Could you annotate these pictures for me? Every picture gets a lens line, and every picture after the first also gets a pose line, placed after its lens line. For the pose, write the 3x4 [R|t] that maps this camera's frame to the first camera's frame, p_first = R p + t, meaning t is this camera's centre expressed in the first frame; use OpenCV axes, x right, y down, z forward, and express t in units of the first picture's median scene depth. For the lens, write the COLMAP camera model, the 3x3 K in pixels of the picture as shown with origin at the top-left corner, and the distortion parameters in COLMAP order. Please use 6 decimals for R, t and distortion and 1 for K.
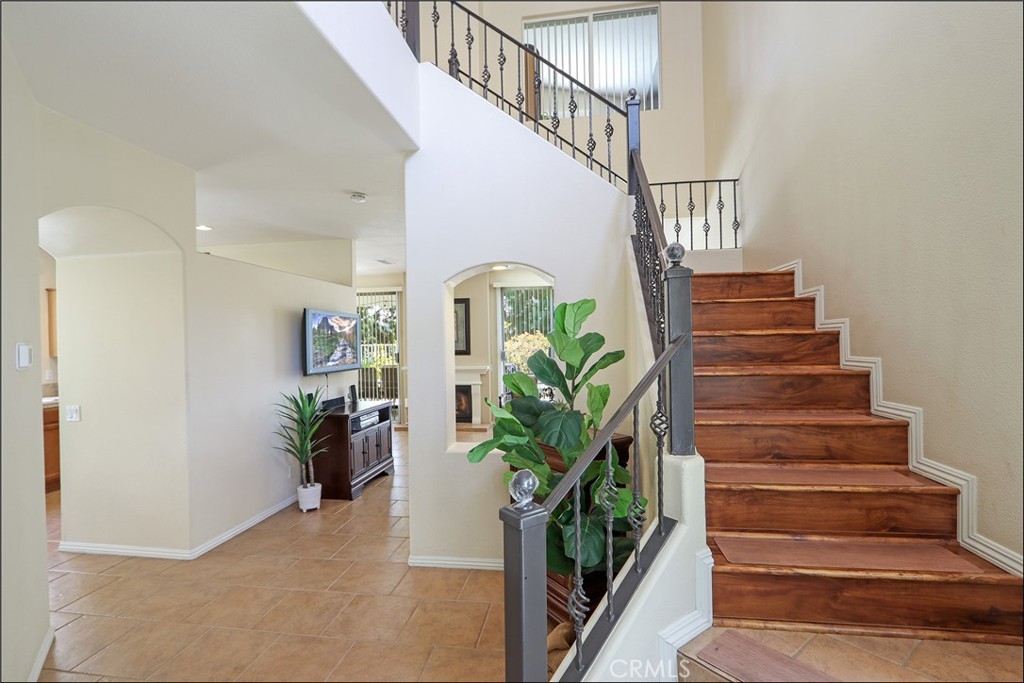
lens RADIAL K [[495.4, 0, 512.0], [0, 495.4, 341.5], [0, 0, 1]] dist [-0.024569, 0.007017]
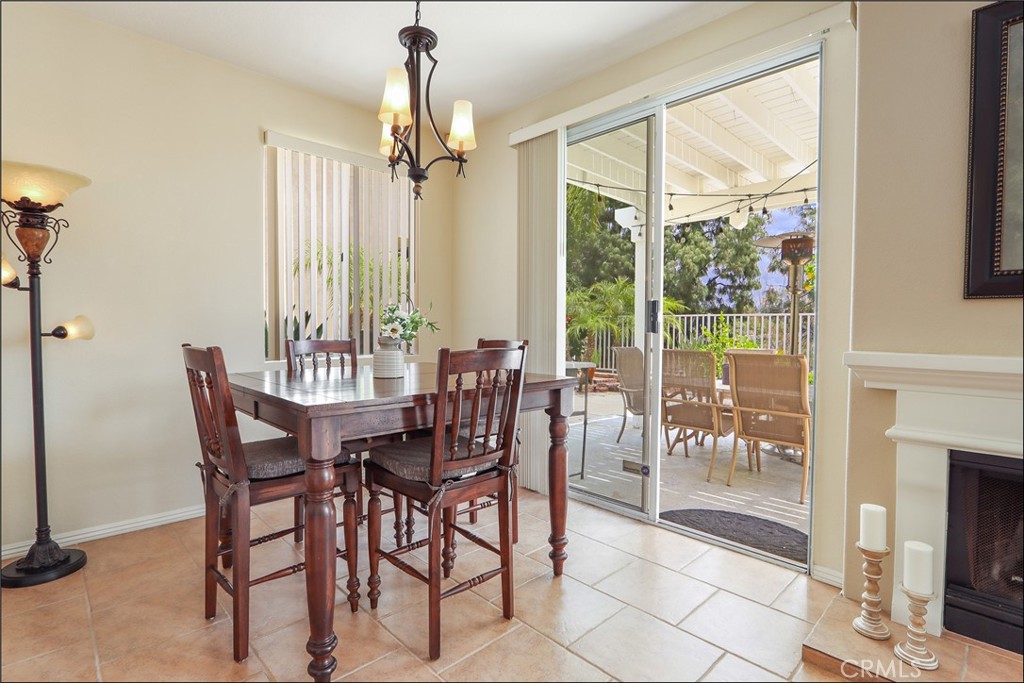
lens RADIAL K [[495.4, 0, 512.0], [0, 495.4, 341.5], [0, 0, 1]] dist [-0.024569, 0.007017]
pose [[0.793381, 0.039759, -0.607425, -0.283176], [-0.023021, 0.999111, 0.035329, 0.064597], [0.608289, -0.014046, 0.793591, 1.120683]]
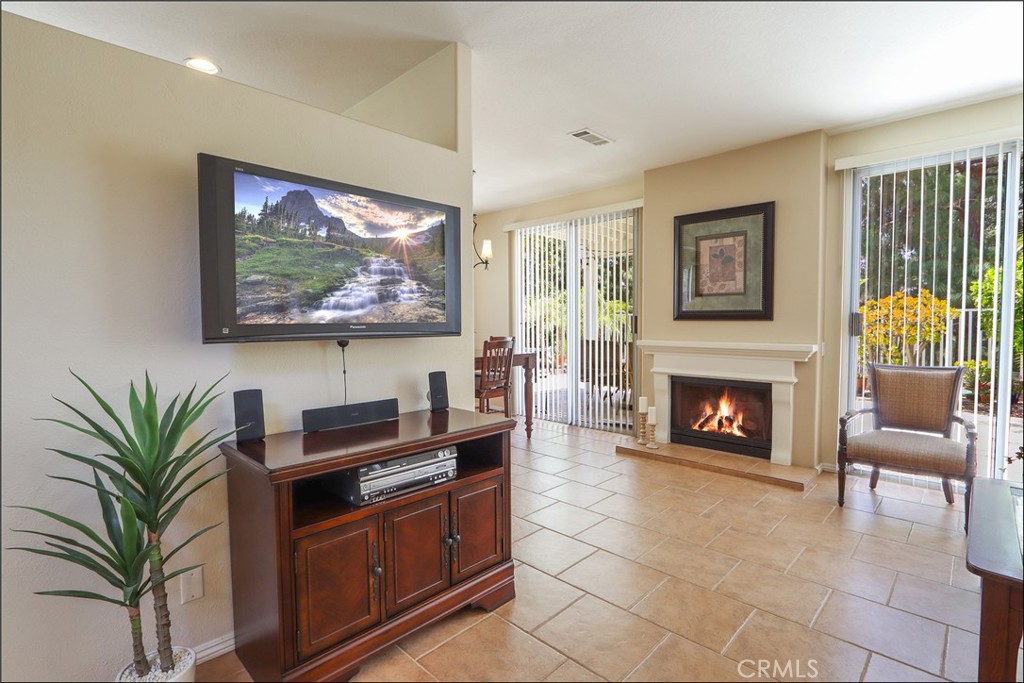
lens RADIAL K [[495.4, 0, 512.0], [0, 495.4, 341.5], [0, 0, 1]] dist [-0.024569, 0.007017]
pose [[0.813945, 0.037324, -0.579742, -0.020224], [-0.011597, 0.998779, 0.048021, 0.044453], [0.580826, -0.032363, 0.813384, 0.742334]]
